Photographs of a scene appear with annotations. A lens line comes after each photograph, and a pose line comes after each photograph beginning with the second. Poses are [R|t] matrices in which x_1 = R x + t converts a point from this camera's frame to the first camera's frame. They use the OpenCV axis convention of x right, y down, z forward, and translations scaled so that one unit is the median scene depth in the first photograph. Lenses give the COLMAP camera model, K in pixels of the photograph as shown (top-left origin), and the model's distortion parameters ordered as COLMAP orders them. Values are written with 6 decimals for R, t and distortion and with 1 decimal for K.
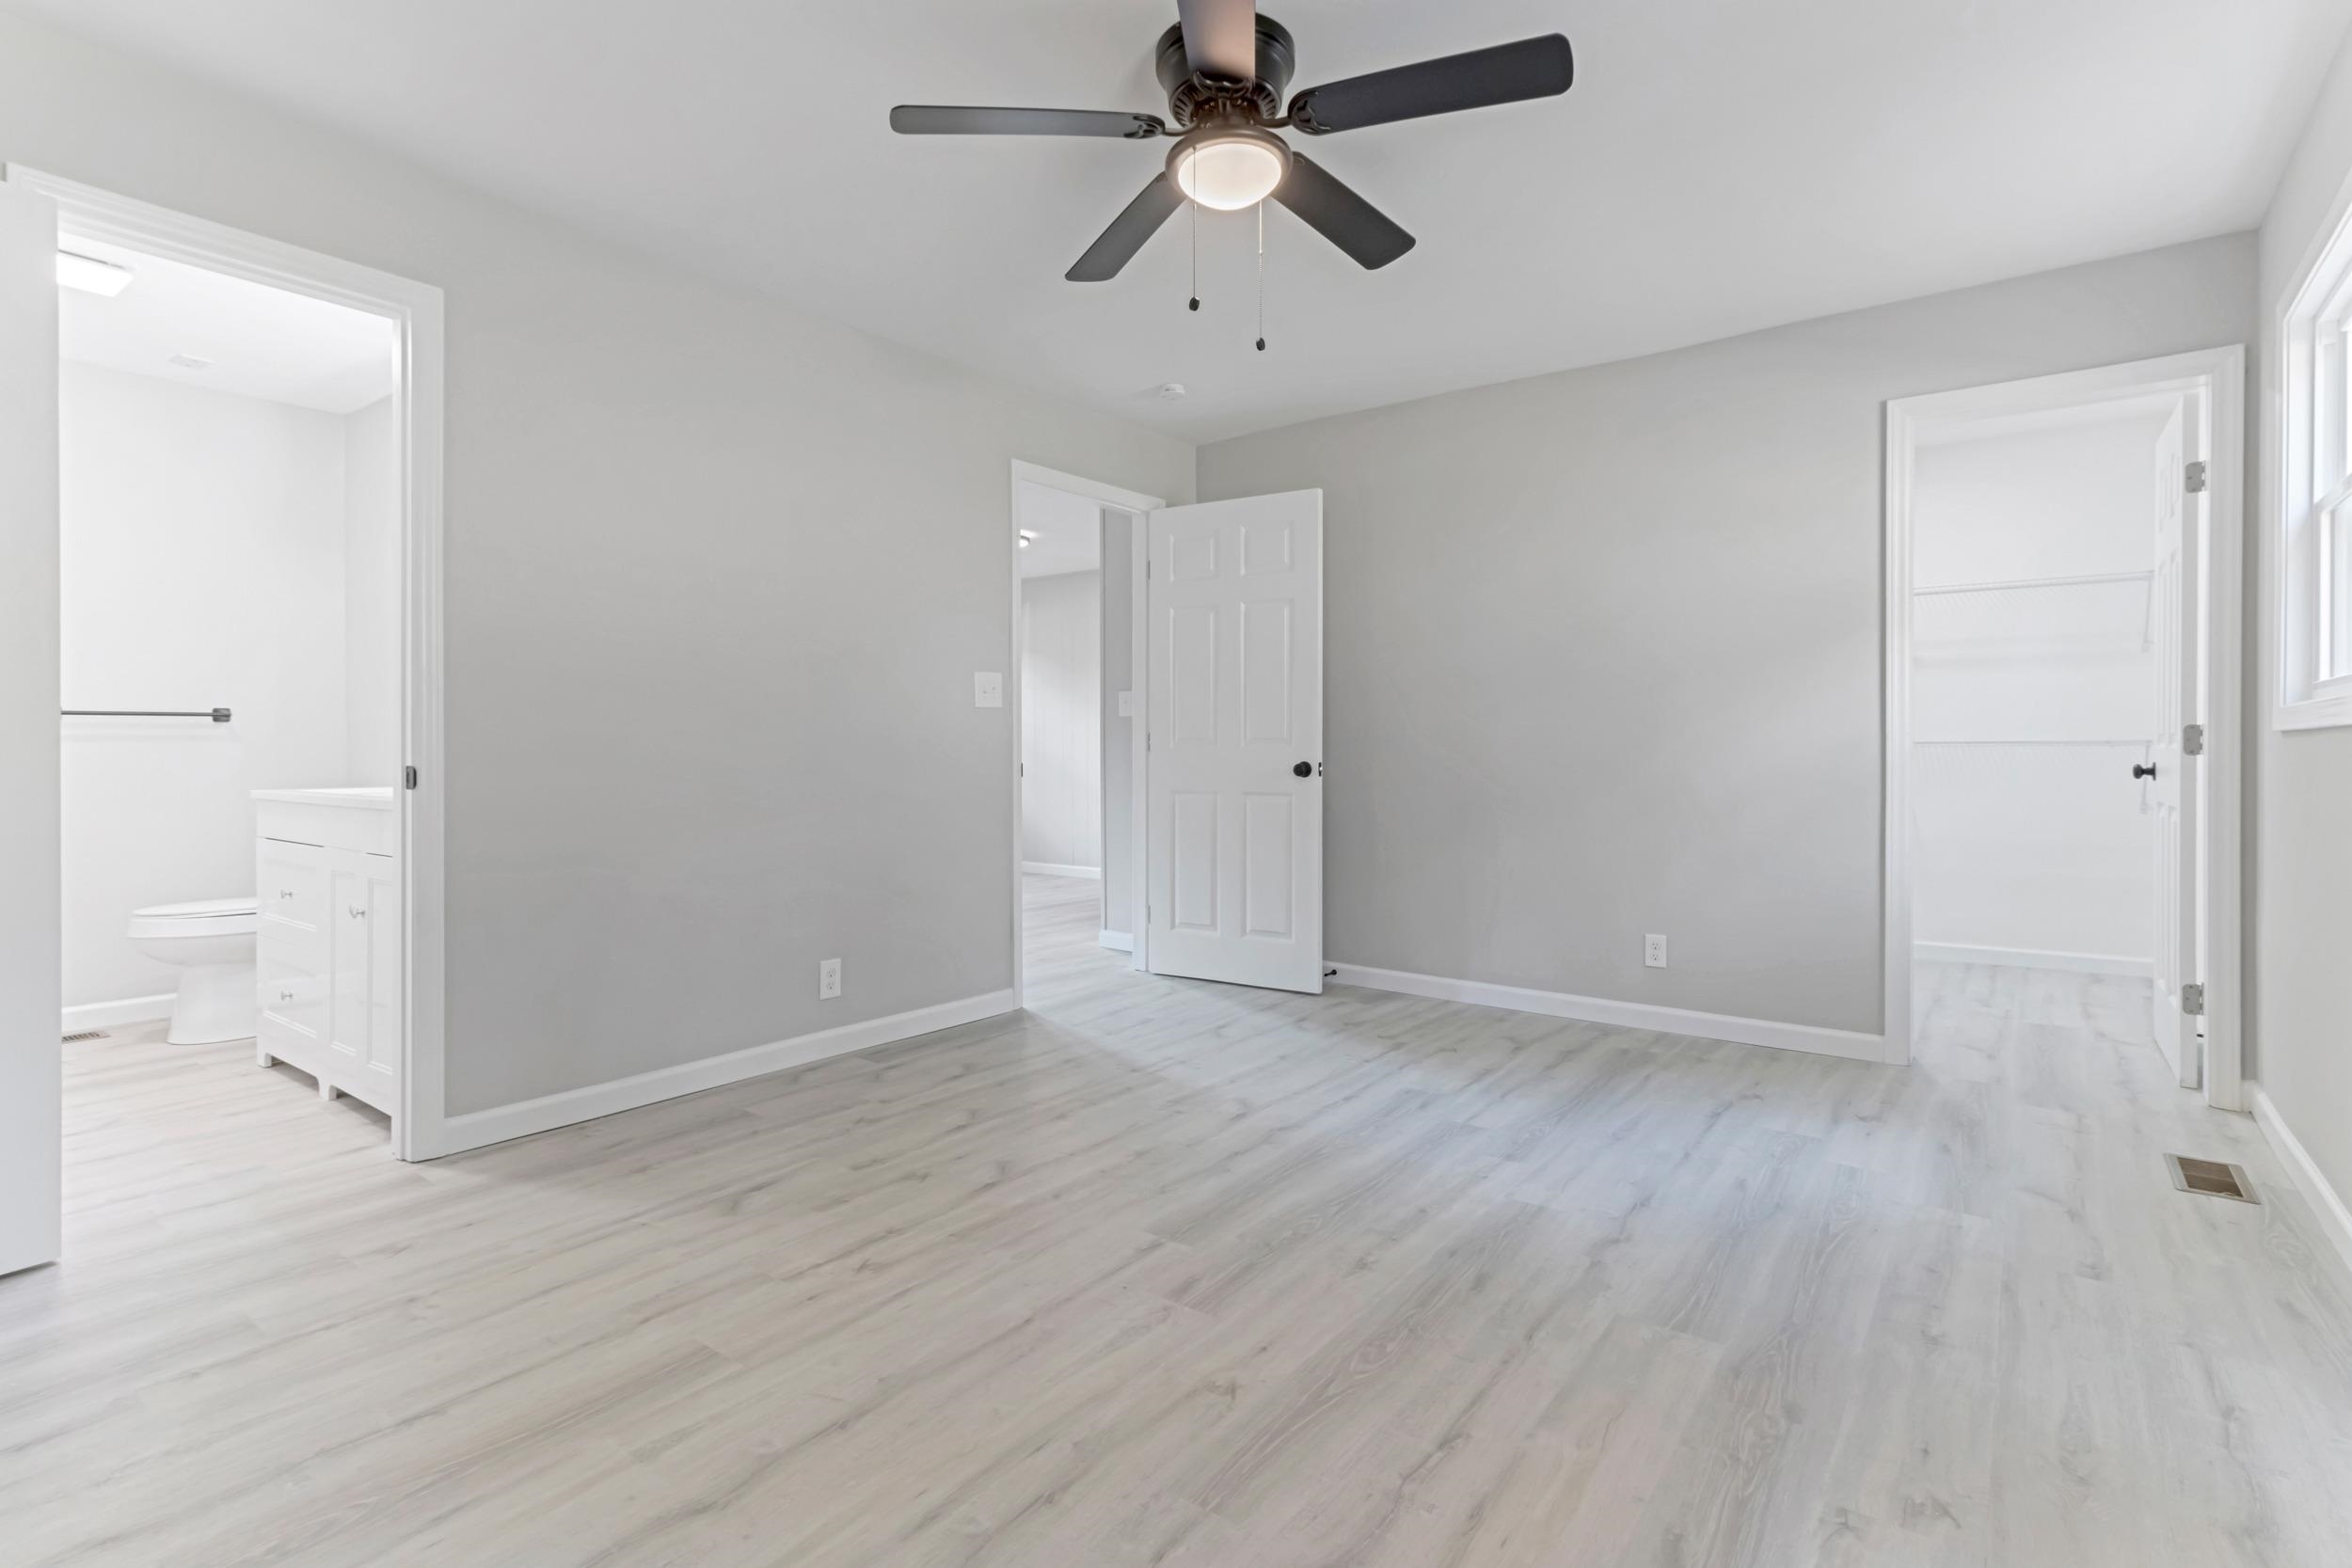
lens RADIAL K [[1135.6, 0, 1179.0], [0, 1135.6, 757.4], [0, 0, 1]] dist [0.007996, 0.000243]
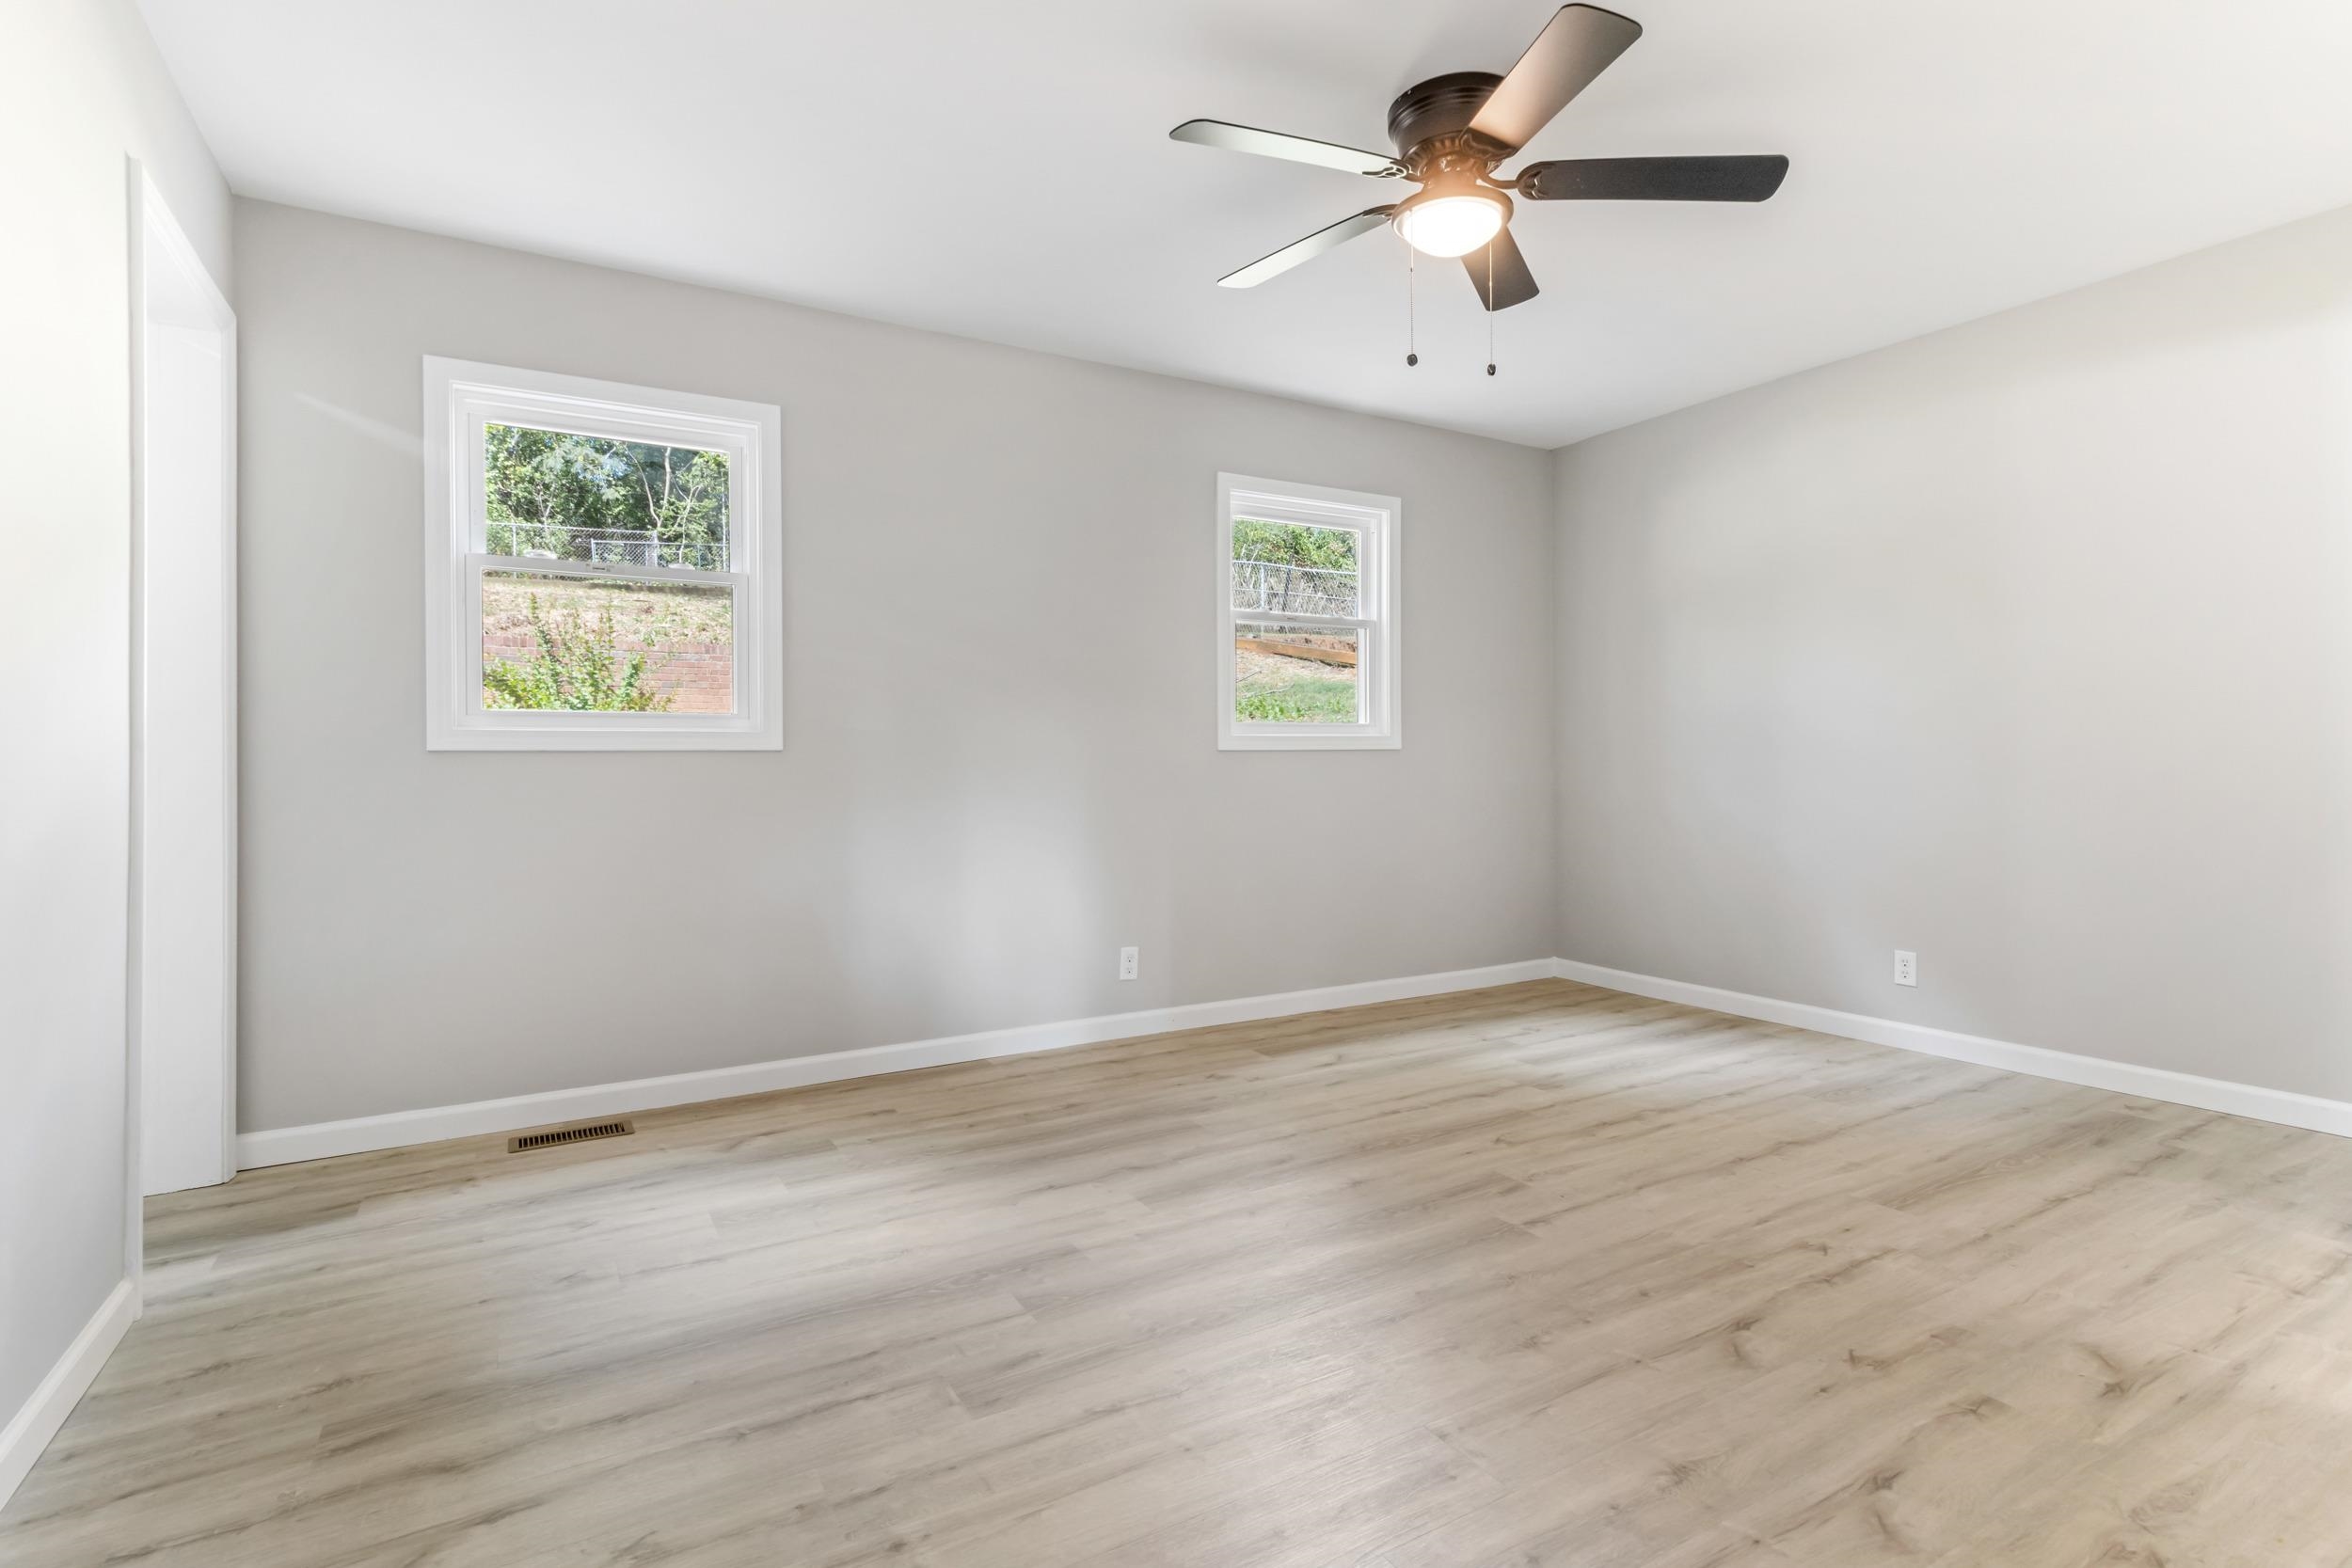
lens RADIAL K [[1135.6, 0, 1179.0], [0, 1135.6, 757.4], [0, 0, 1]] dist [0.007996, 0.000243]
pose [[-0.924164, 0.007957, 0.381912, -0.125861], [0.008286, 0.999965, -0.000783, -0.011416], [-0.381905, 0.002441, -0.924198, 2.084440]]
